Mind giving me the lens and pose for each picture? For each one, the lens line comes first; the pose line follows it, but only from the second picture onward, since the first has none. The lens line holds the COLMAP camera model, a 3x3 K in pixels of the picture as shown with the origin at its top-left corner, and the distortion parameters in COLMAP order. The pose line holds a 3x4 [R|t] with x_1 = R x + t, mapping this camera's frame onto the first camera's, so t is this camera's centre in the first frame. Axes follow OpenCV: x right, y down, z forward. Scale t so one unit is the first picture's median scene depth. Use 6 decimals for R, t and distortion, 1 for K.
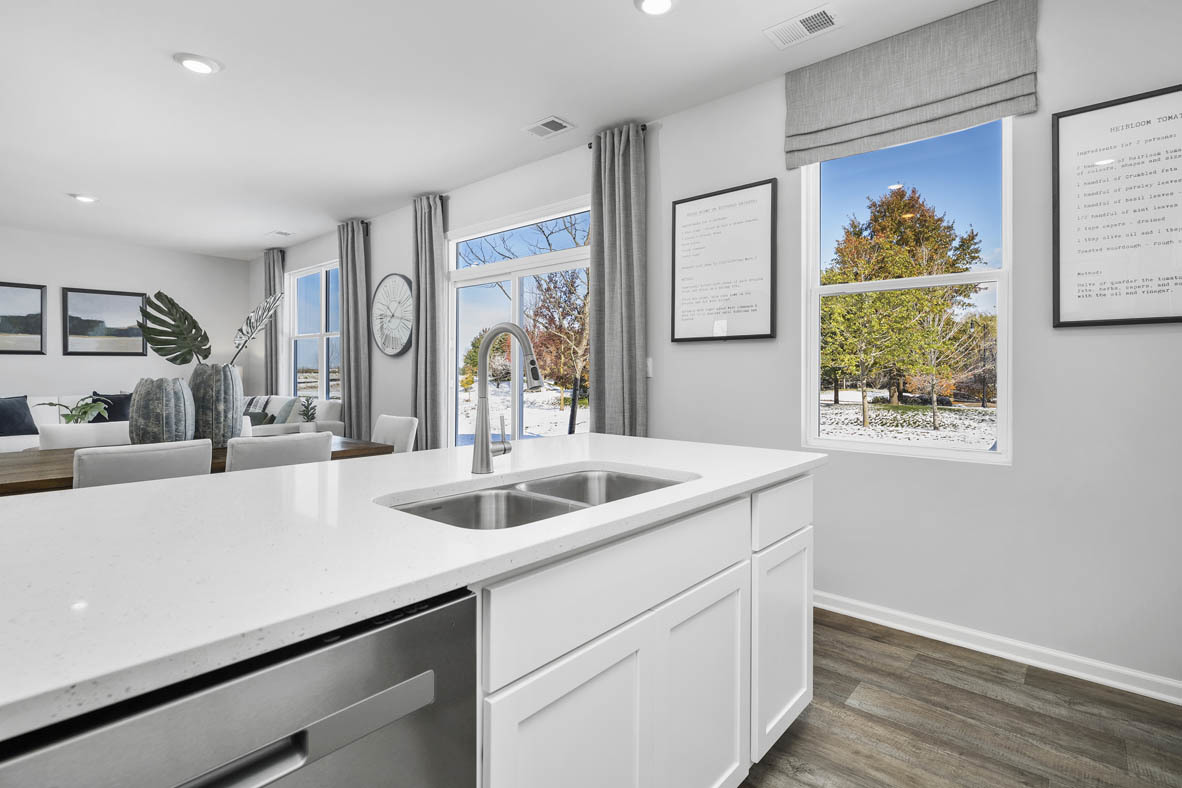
lens RADIAL K [[573.1, 0, 590.3], [0, 573.1, 368.5], [0, 0, 1]] dist [-0.001103, -0.000304]
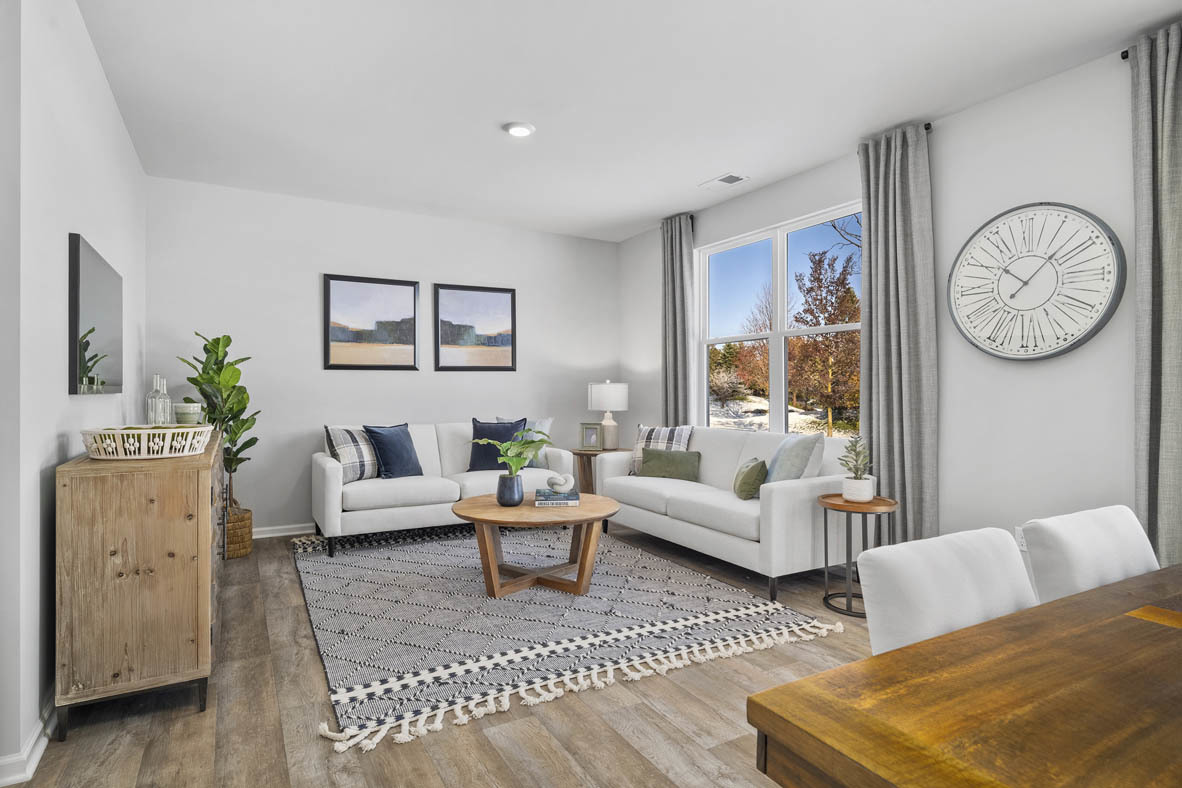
lens RADIAL K [[626.4, 0, 588.2], [0, 626.4, 386.2], [0, 0, 1]] dist [0.000895, 0.000136]
pose [[0.943077, -0.005046, -0.332535, -0.437200], [0.004961, 0.999987, -0.001105, -0.000241], [0.332536, -0.000608, 0.943090, 0.263548]]
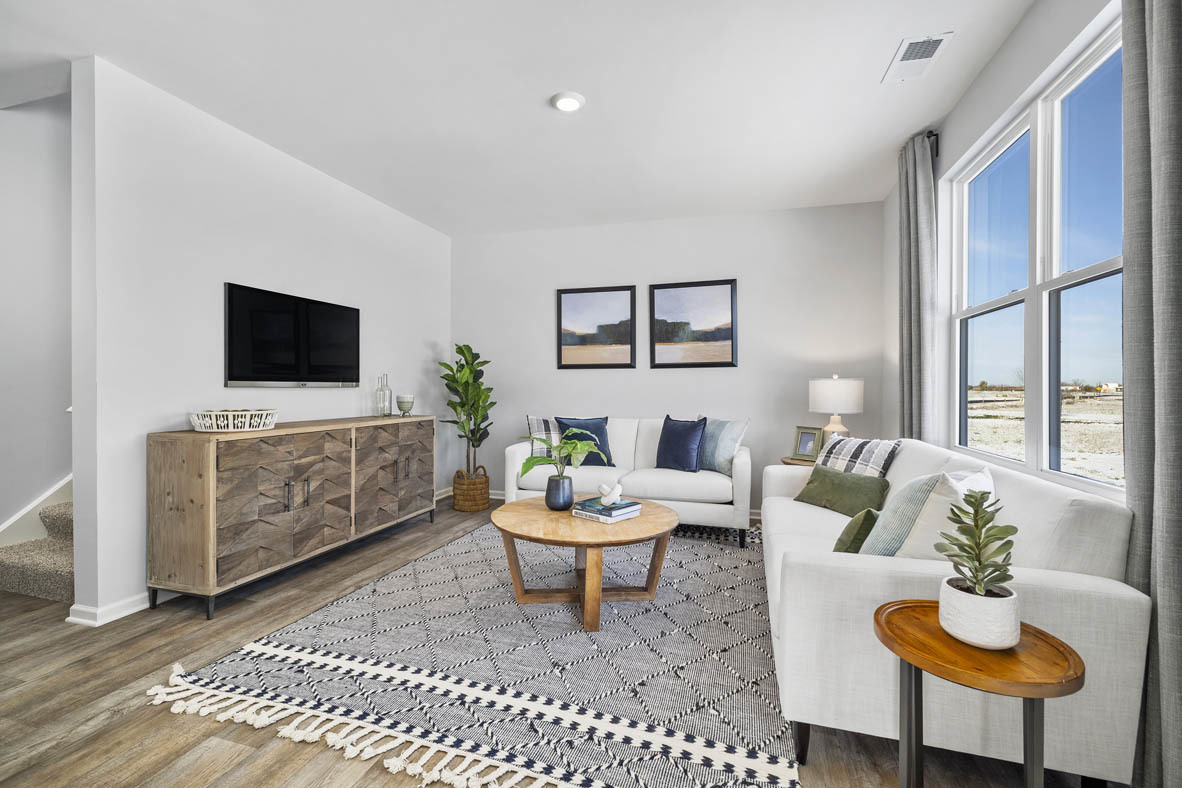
lens RADIAL K [[510.6, 0, 585.2], [0, 510.6, 388.1], [0, 0, 1]] dist [0.000308, -0.000123]
pose [[0.408911, 0.001528, -0.912573, -0.291894], [0.002133, 0.999994, 0.002630, 0.002965], [0.912572, -0.003022, 0.408905, 0.611028]]
